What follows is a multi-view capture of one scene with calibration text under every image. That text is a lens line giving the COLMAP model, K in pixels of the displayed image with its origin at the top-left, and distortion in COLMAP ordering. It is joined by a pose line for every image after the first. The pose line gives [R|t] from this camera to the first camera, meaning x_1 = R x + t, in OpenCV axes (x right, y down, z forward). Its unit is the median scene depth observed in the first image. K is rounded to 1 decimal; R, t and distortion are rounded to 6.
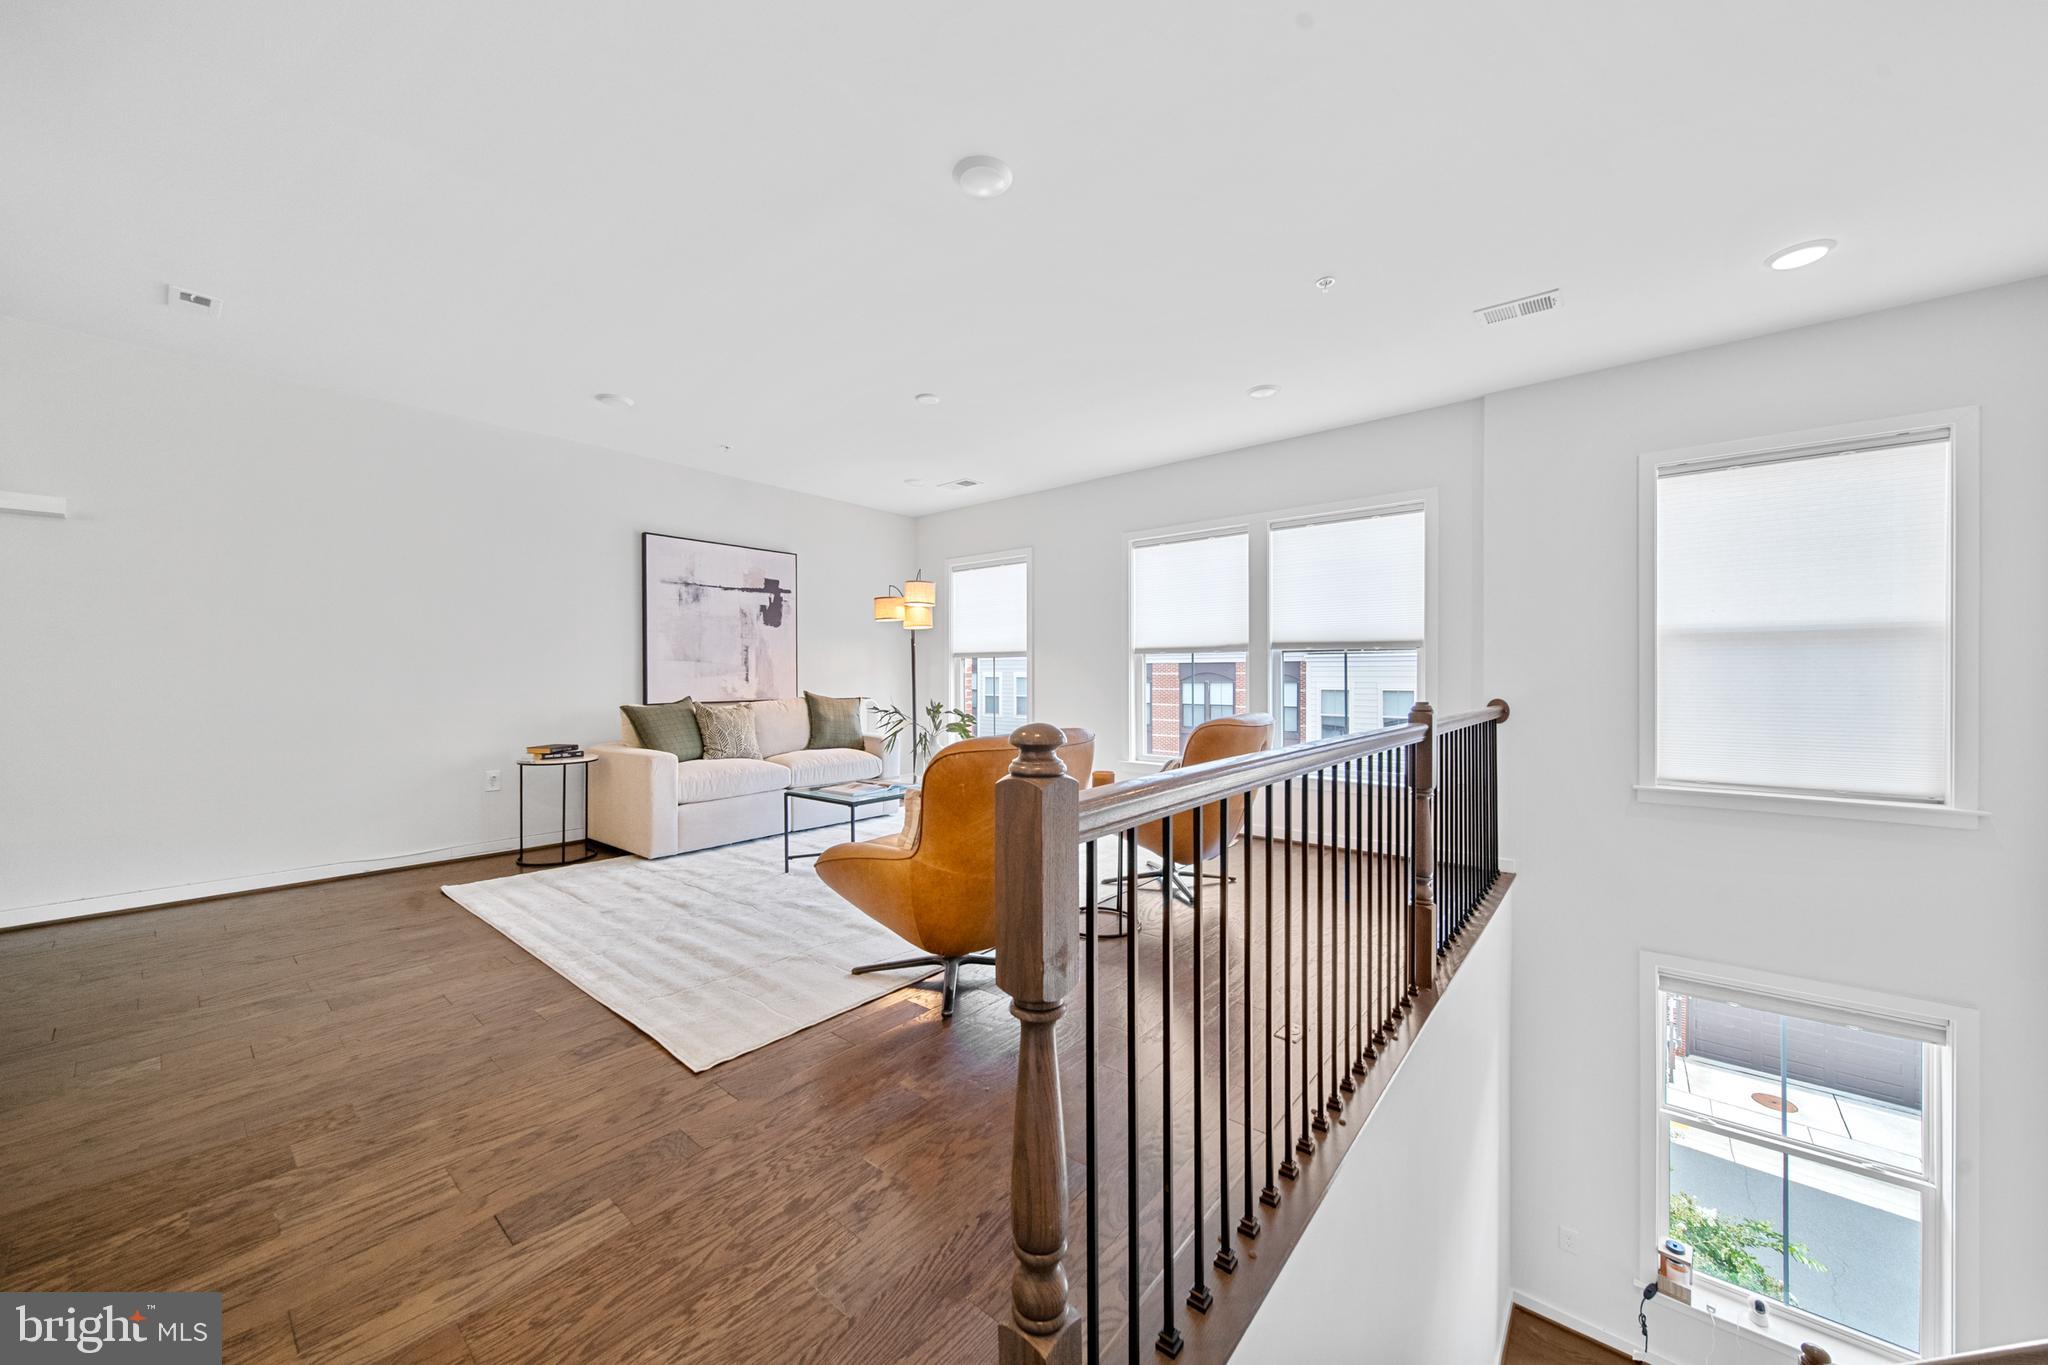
lens RADIAL K [[725.3, 0, 1018.2], [0, 725.3, 679.3], [0, 0, 1]] dist [0.001272, -0.001546]
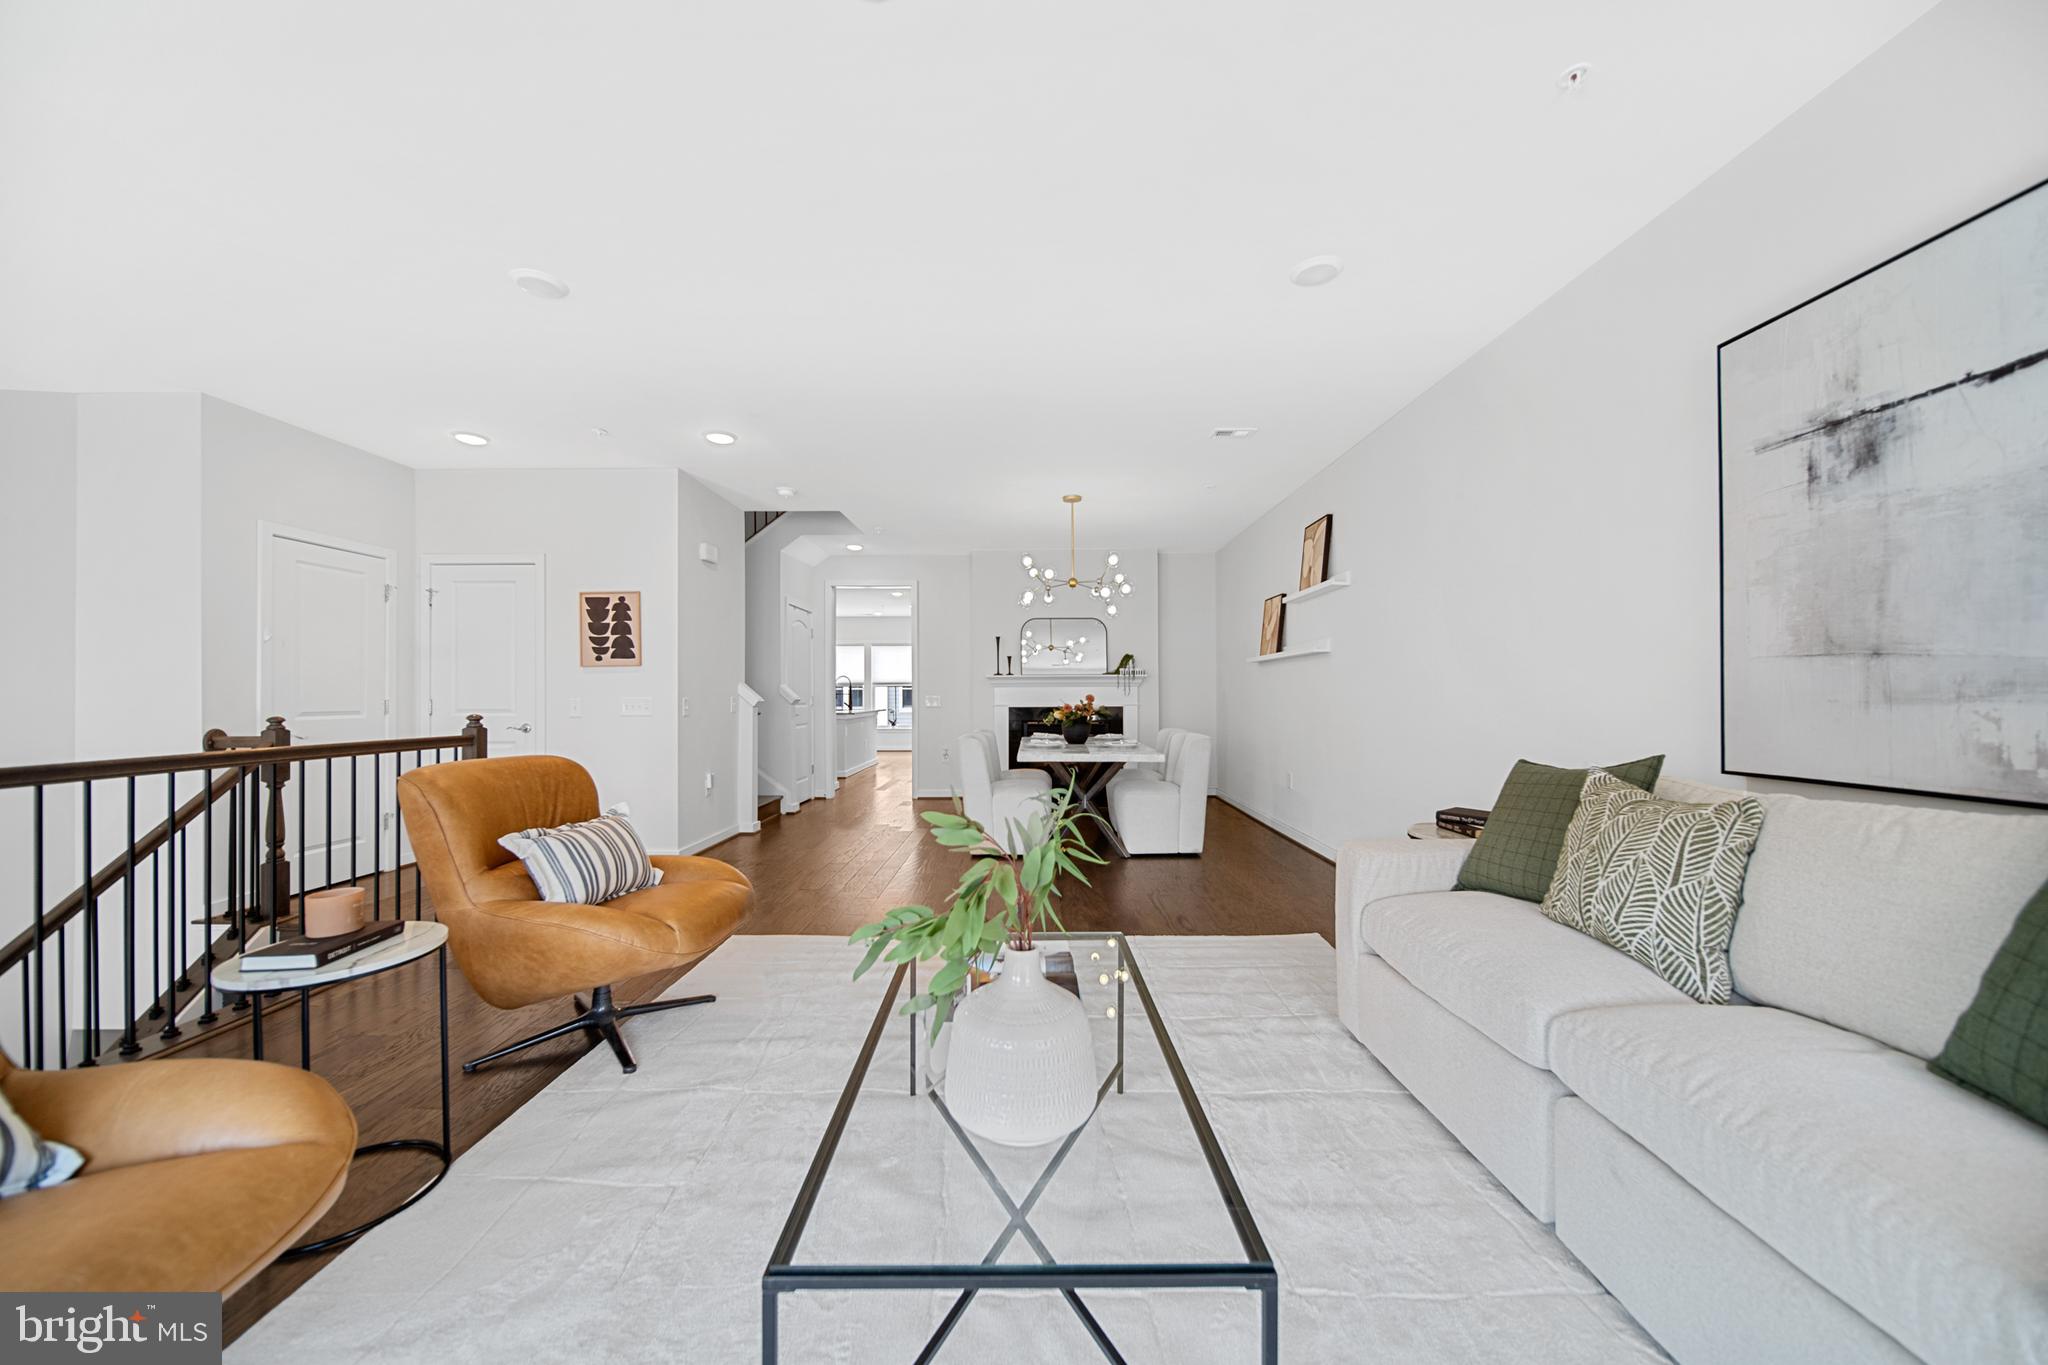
lens RADIAL K [[725.3, 0, 1025.7], [0, 725.3, 686.7], [0, 0, 1]] dist [0.001272, -0.001546]
pose [[-0.775181, -0.001615, -0.631737, 0.039623], [0.003088, 0.999975, -0.006346, -0.010803], [0.631731, -0.006870, -0.775157, 1.026694]]
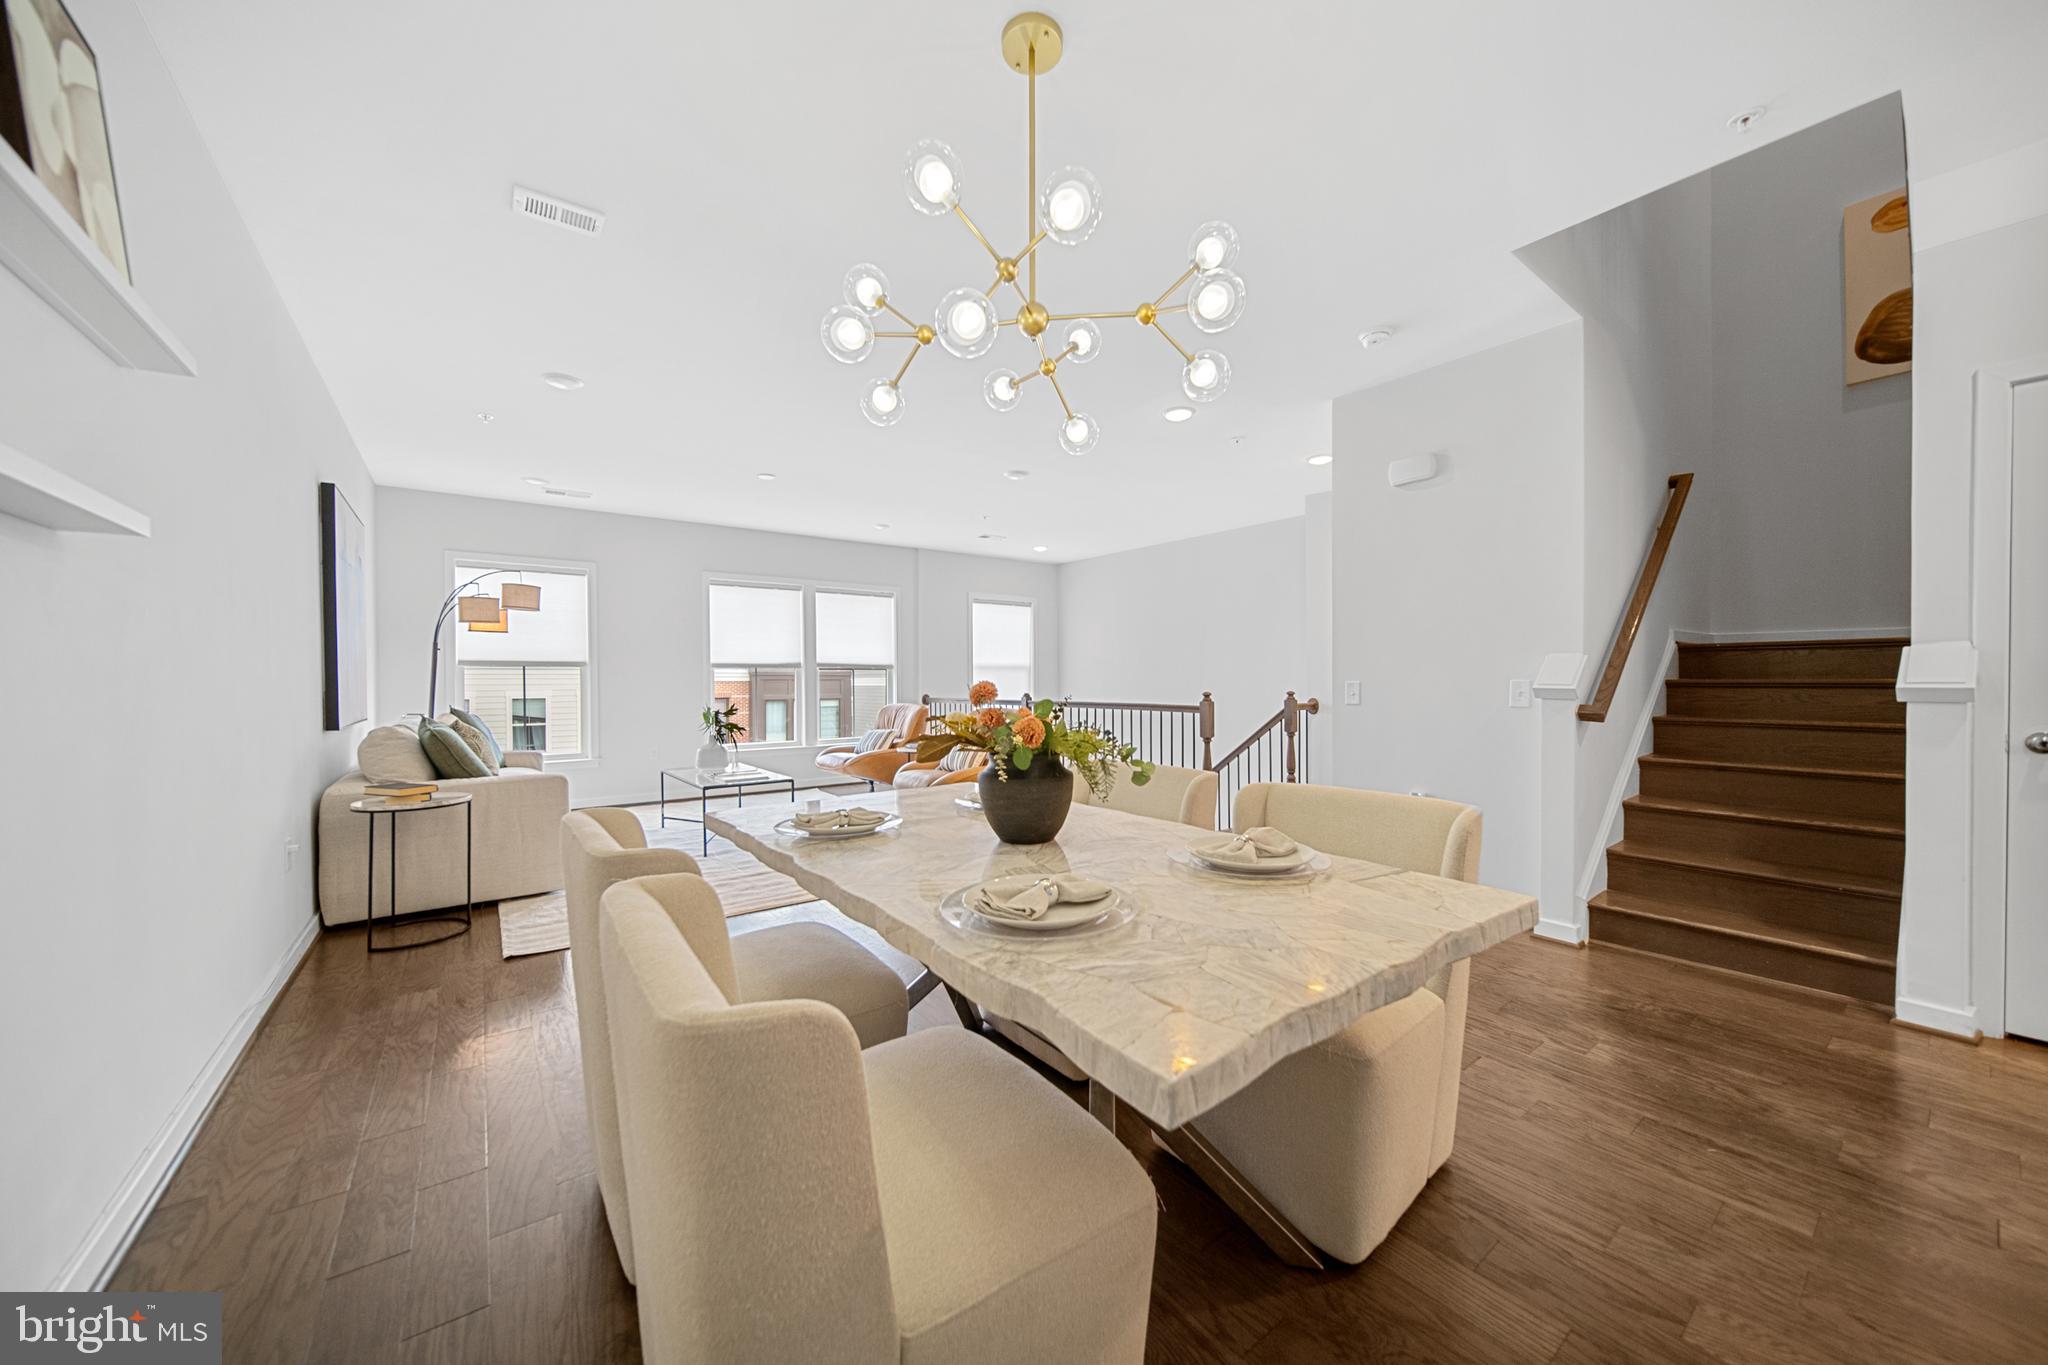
lens RADIAL K [[725.3, 0, 1024.9], [0, 725.3, 682.5], [0, 0, 1]] dist [0.001272, -0.001546]
pose [[0.222046, -0.004067, 0.975028, -1.011722], [0.009123, 0.999956, 0.002093, -0.006002], [-0.974993, 0.008430, 0.222074, 0.185401]]
